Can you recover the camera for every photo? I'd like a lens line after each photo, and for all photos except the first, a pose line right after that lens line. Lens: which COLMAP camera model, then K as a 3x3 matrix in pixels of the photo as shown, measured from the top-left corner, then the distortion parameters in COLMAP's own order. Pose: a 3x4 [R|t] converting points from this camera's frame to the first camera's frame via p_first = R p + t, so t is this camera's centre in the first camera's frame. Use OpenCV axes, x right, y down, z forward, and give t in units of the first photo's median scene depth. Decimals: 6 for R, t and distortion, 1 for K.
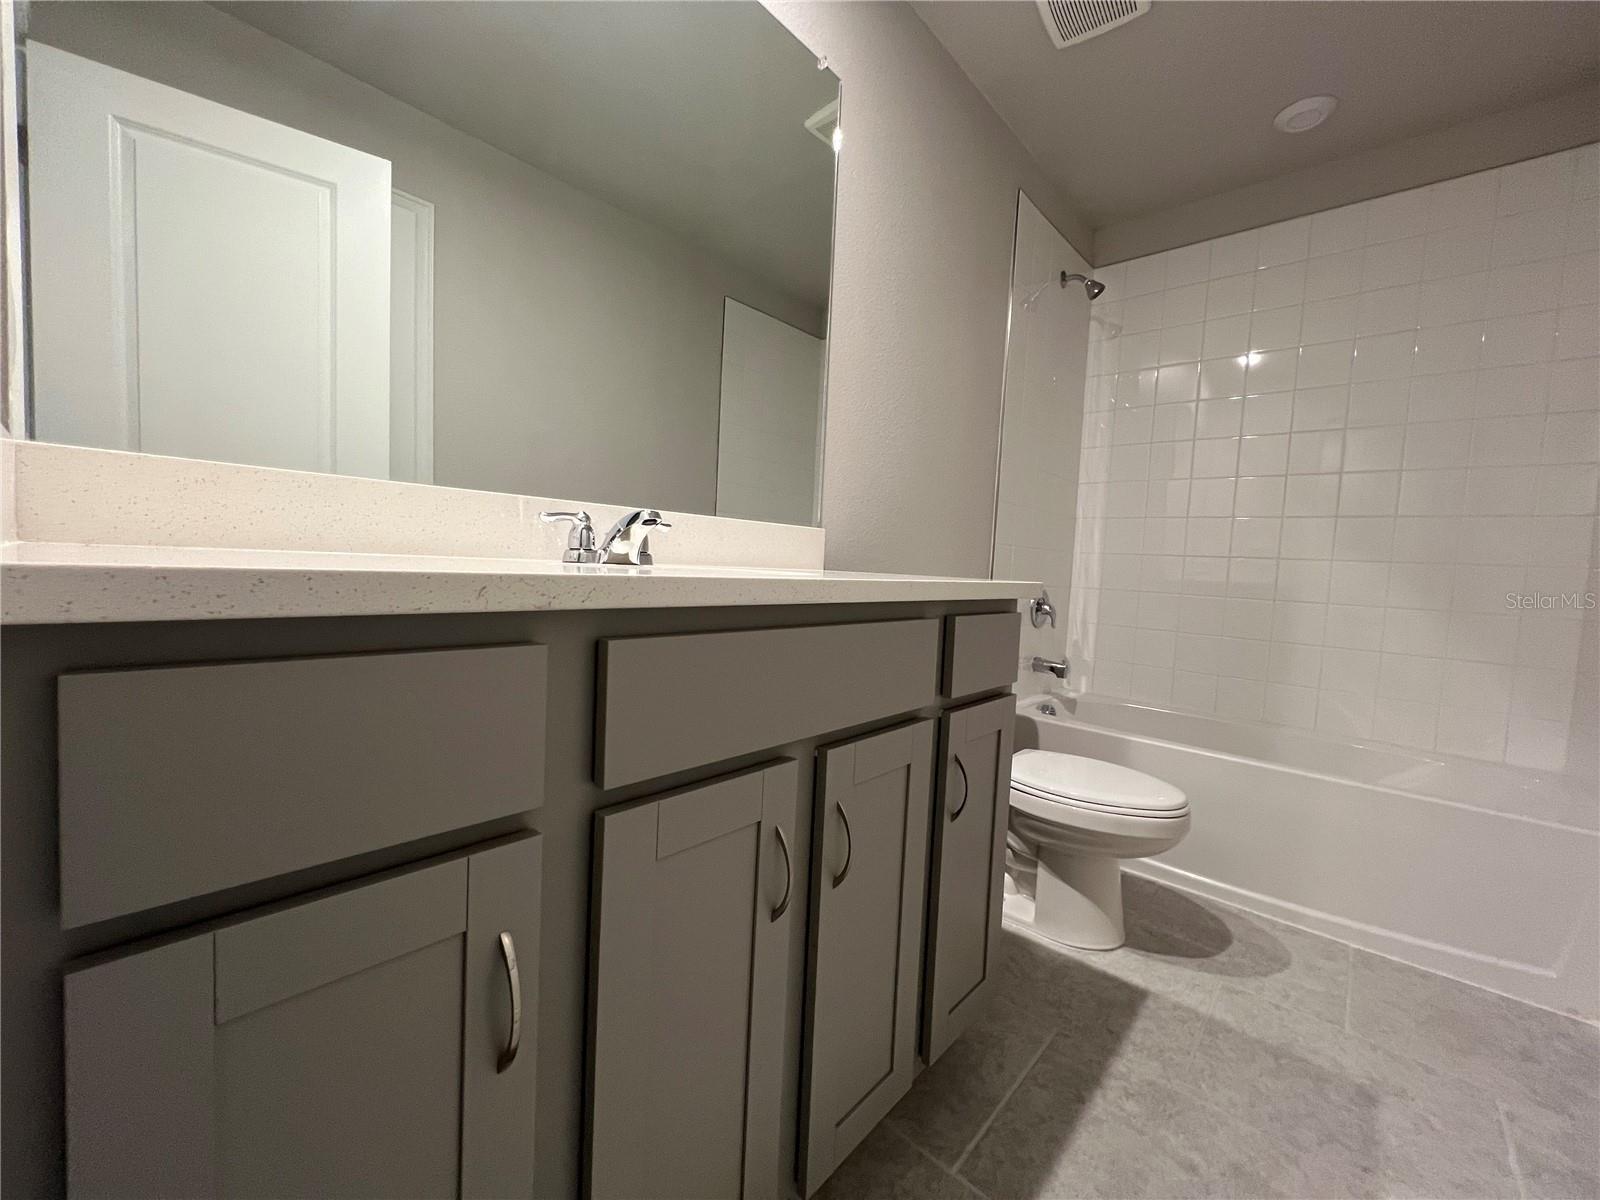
lens RADIAL K [[639.6, 0, 800.0], [0, 639.6, 600.0], [0, 0, 1]] dist [-0.000774, -0.000267]
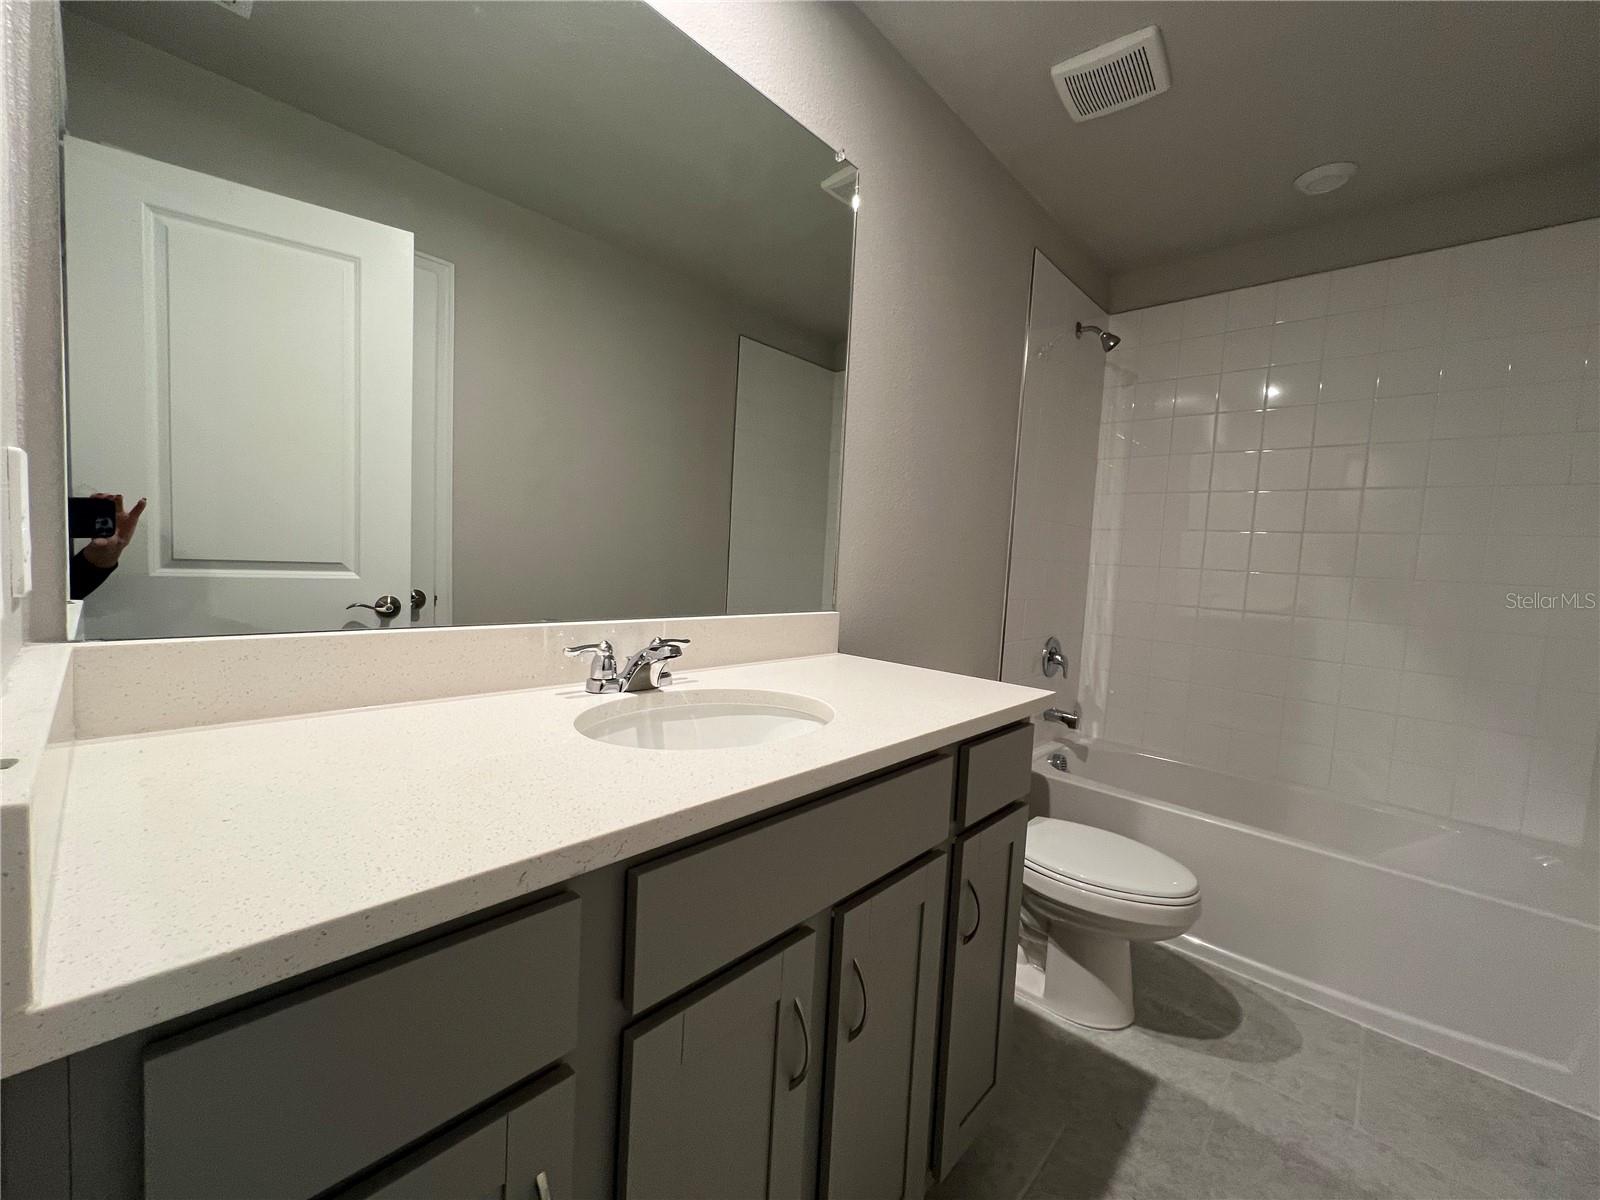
lens RADIAL K [[639.6, 0, 800.0], [0, 639.6, 600.0], [0, 0, 1]] dist [-0.000774, -0.000267]
pose [[0.999862, 0.006315, -0.015374, -0.007657], [-0.006225, 0.999963, 0.005890, -0.133725], [0.015411, -0.005793, 0.999864, -0.011520]]
